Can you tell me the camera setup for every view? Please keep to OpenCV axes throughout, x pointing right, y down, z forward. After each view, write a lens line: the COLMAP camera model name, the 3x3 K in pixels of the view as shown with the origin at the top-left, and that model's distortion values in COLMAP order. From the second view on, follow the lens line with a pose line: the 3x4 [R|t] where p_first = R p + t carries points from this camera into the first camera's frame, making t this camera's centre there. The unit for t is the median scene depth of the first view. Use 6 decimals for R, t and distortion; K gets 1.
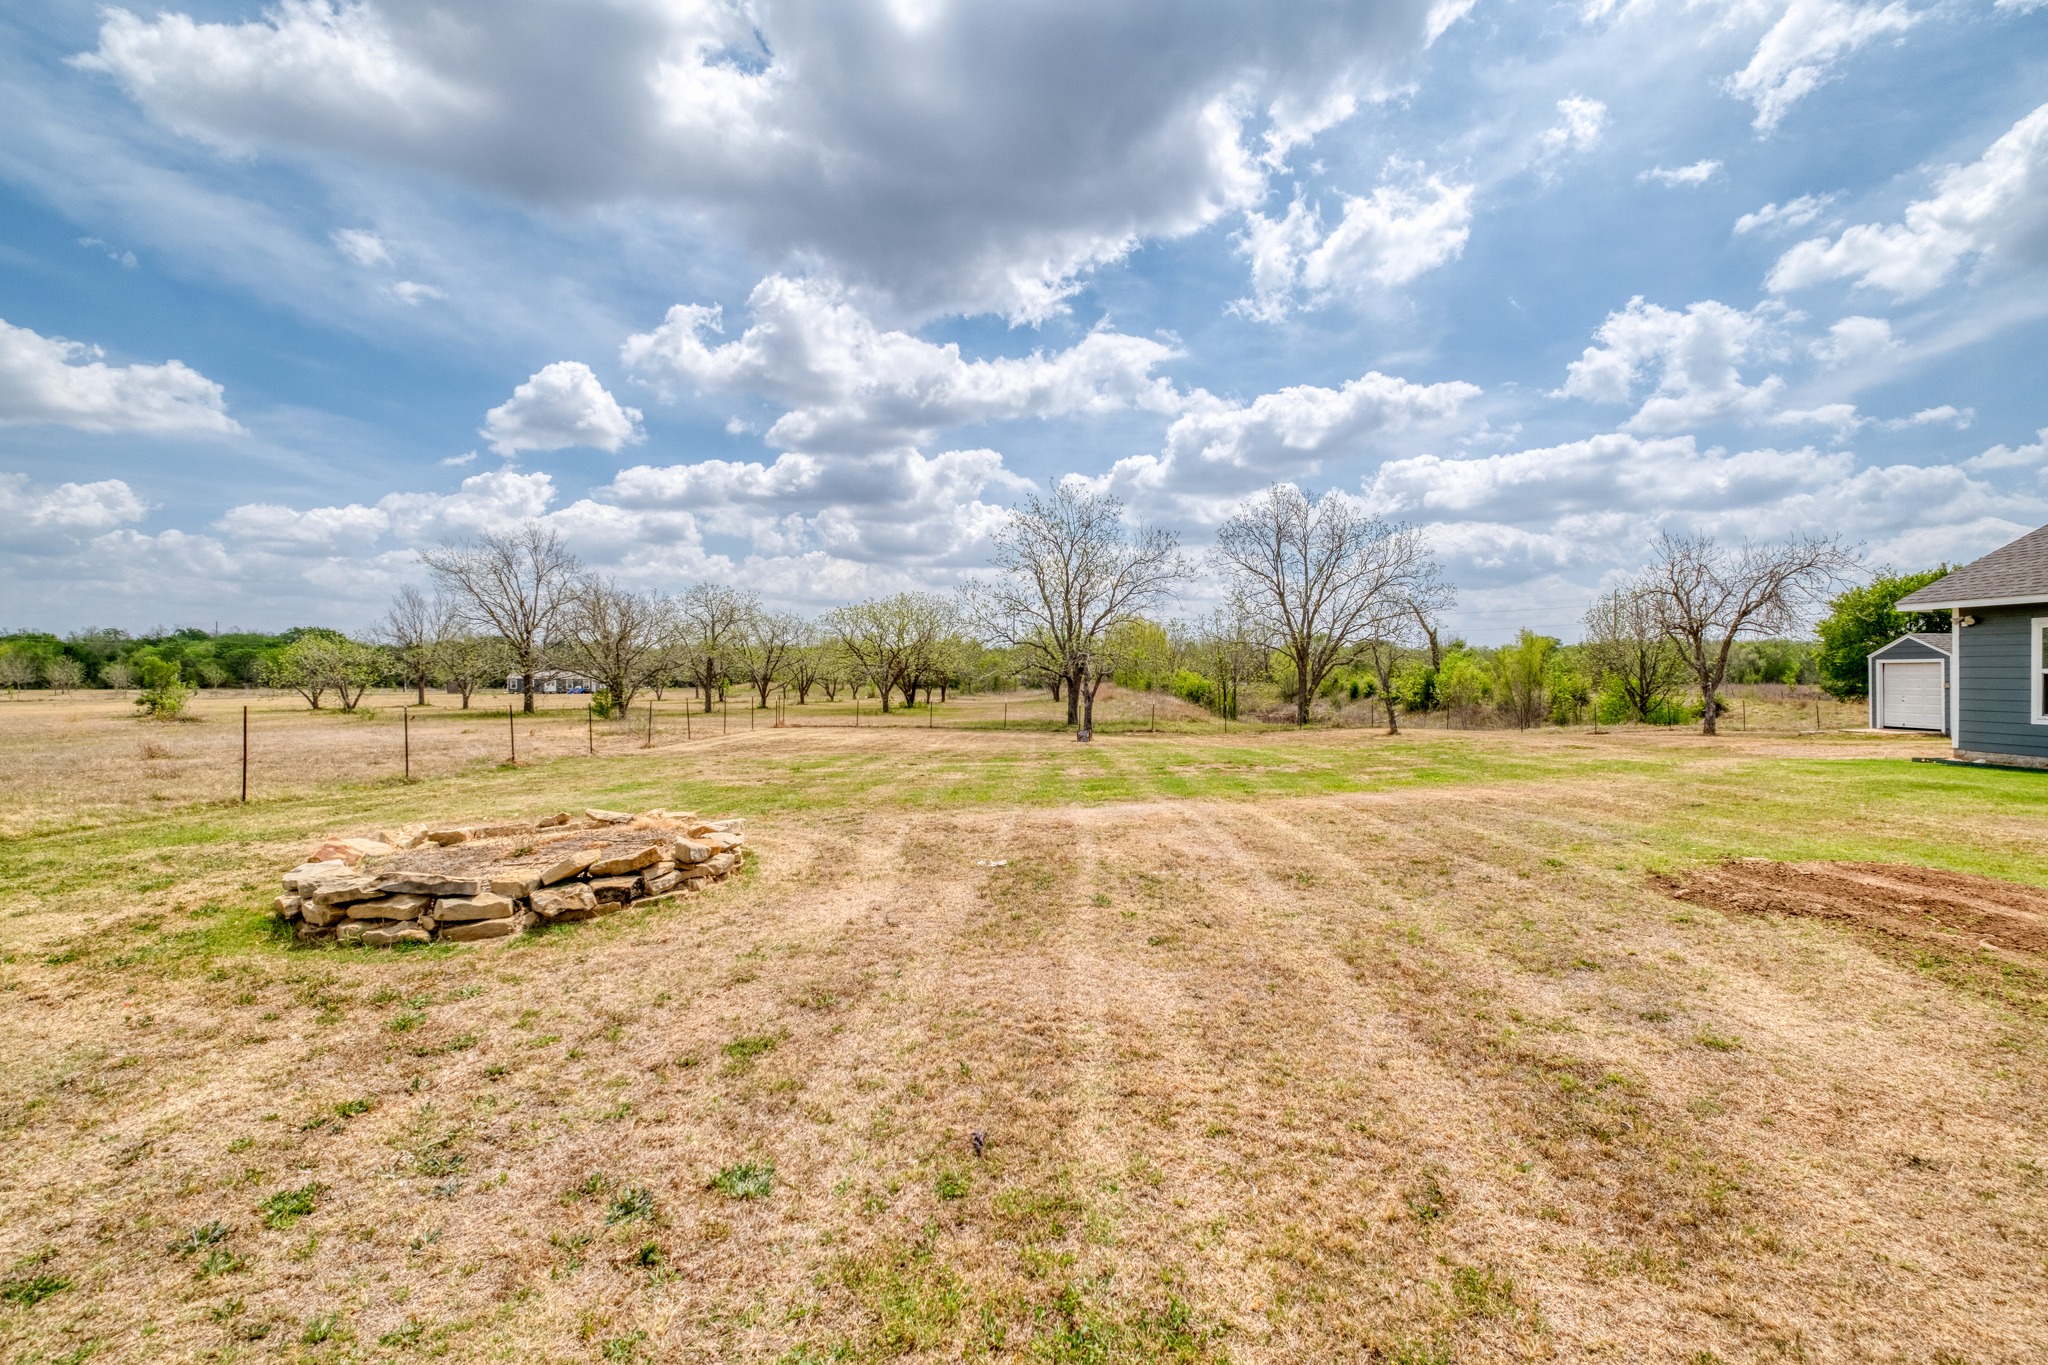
lens RADIAL K [[890.3, 0, 1038.1], [0, 890.3, 674.8], [0, 0, 1]] dist [-0.002831, -0.000017]
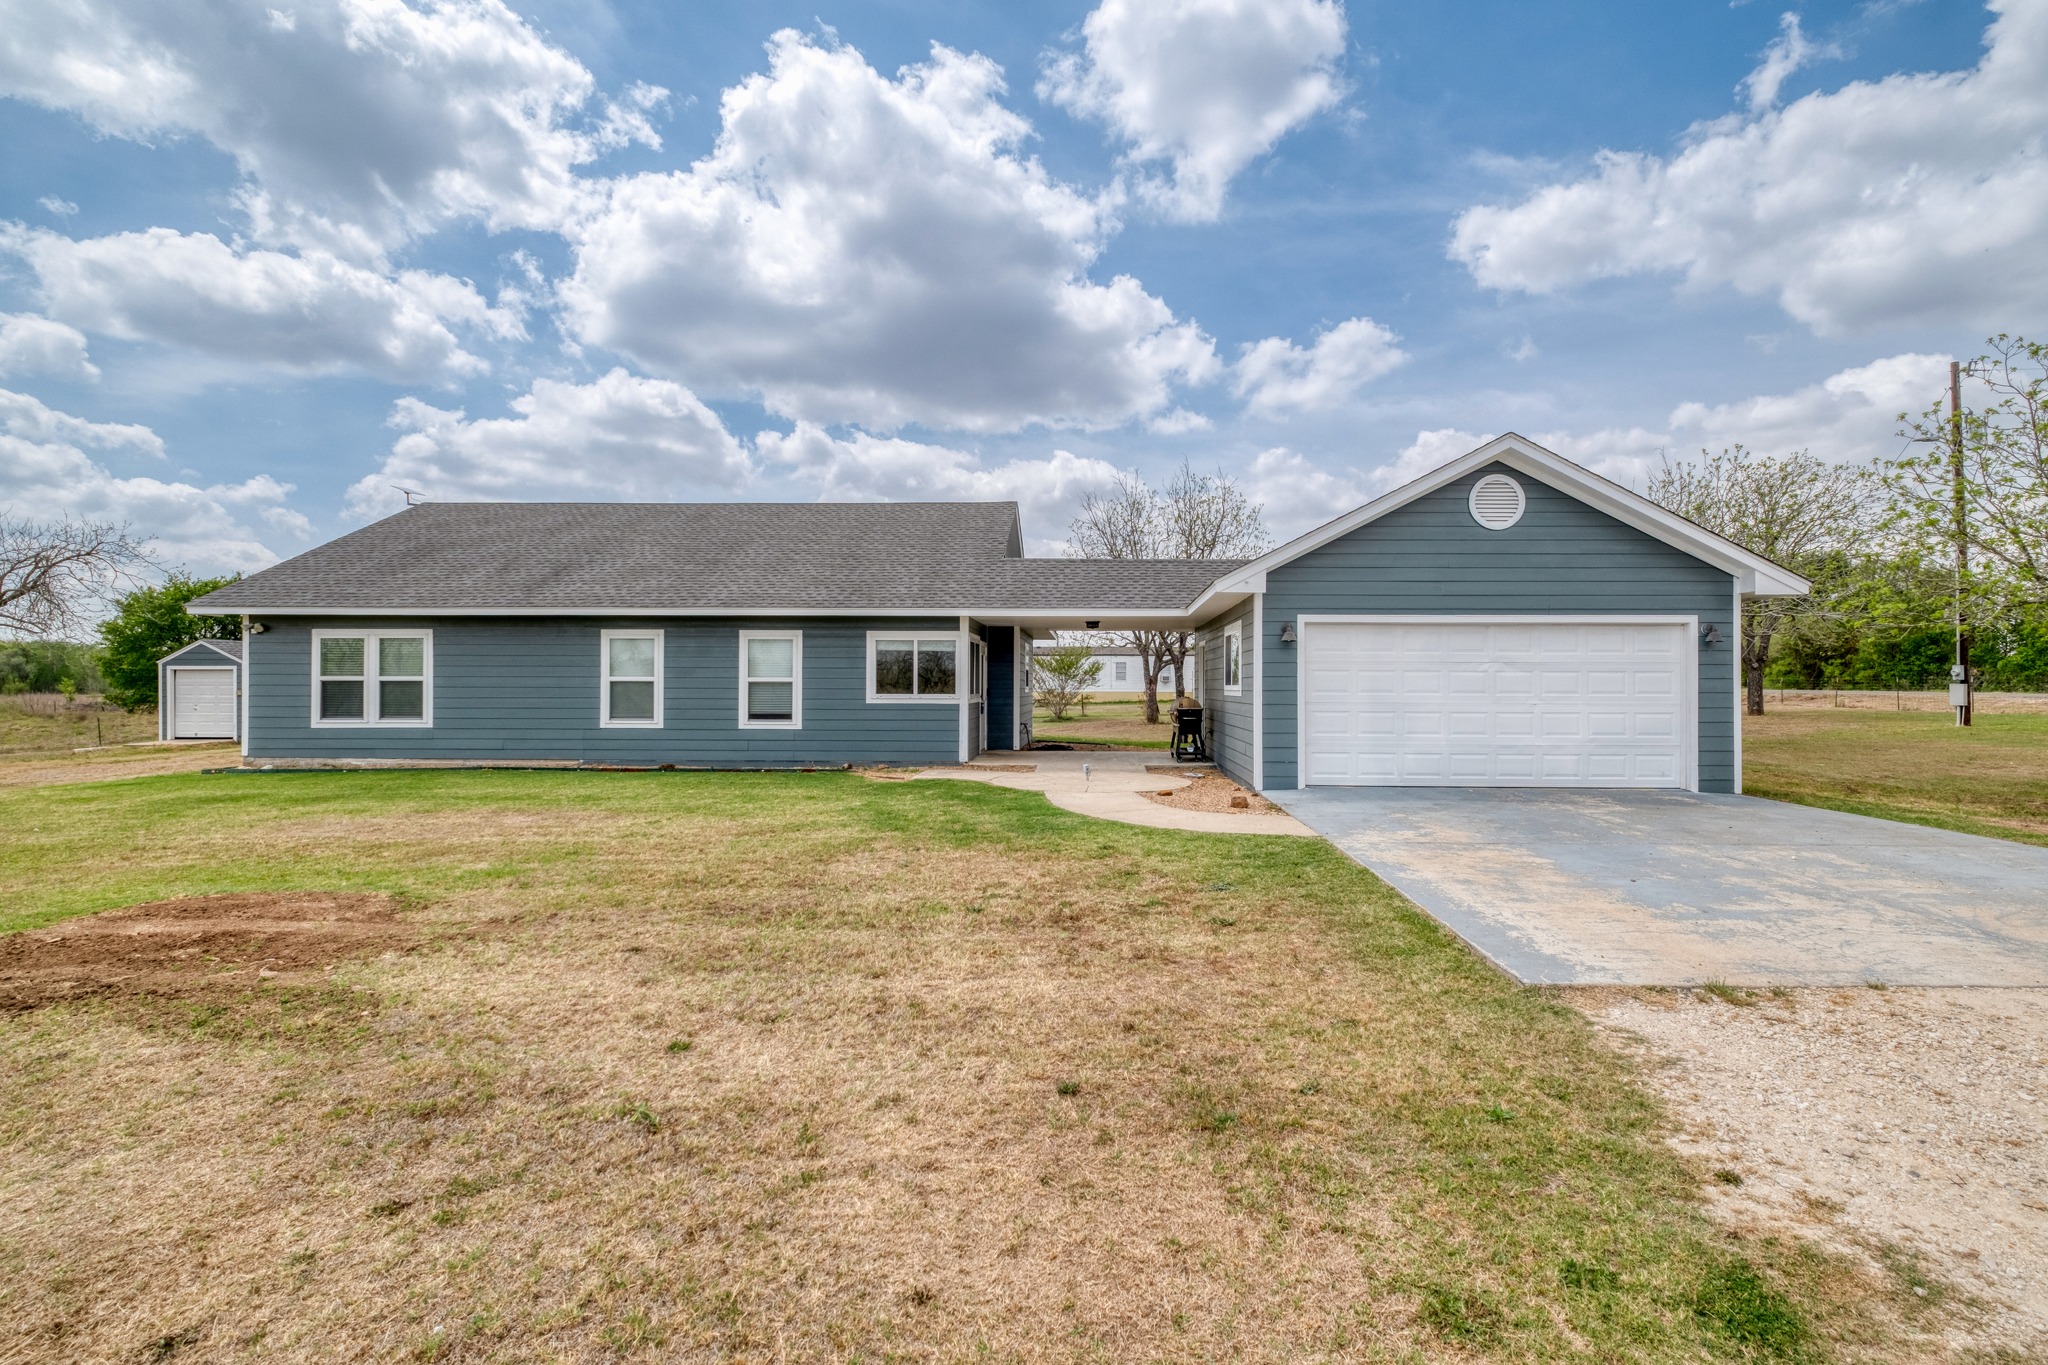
lens RADIAL K [[890.3, 0, 1038.1], [0, 890.3, 674.8], [0, 0, 1]] dist [-0.002831, -0.000017]
pose [[0.044549, 0.008379, 0.998972, 0.088840], [0.000663, 0.999964, -0.008417, 0.001072], [-0.999007, 0.001037, 0.044542, 0.077604]]
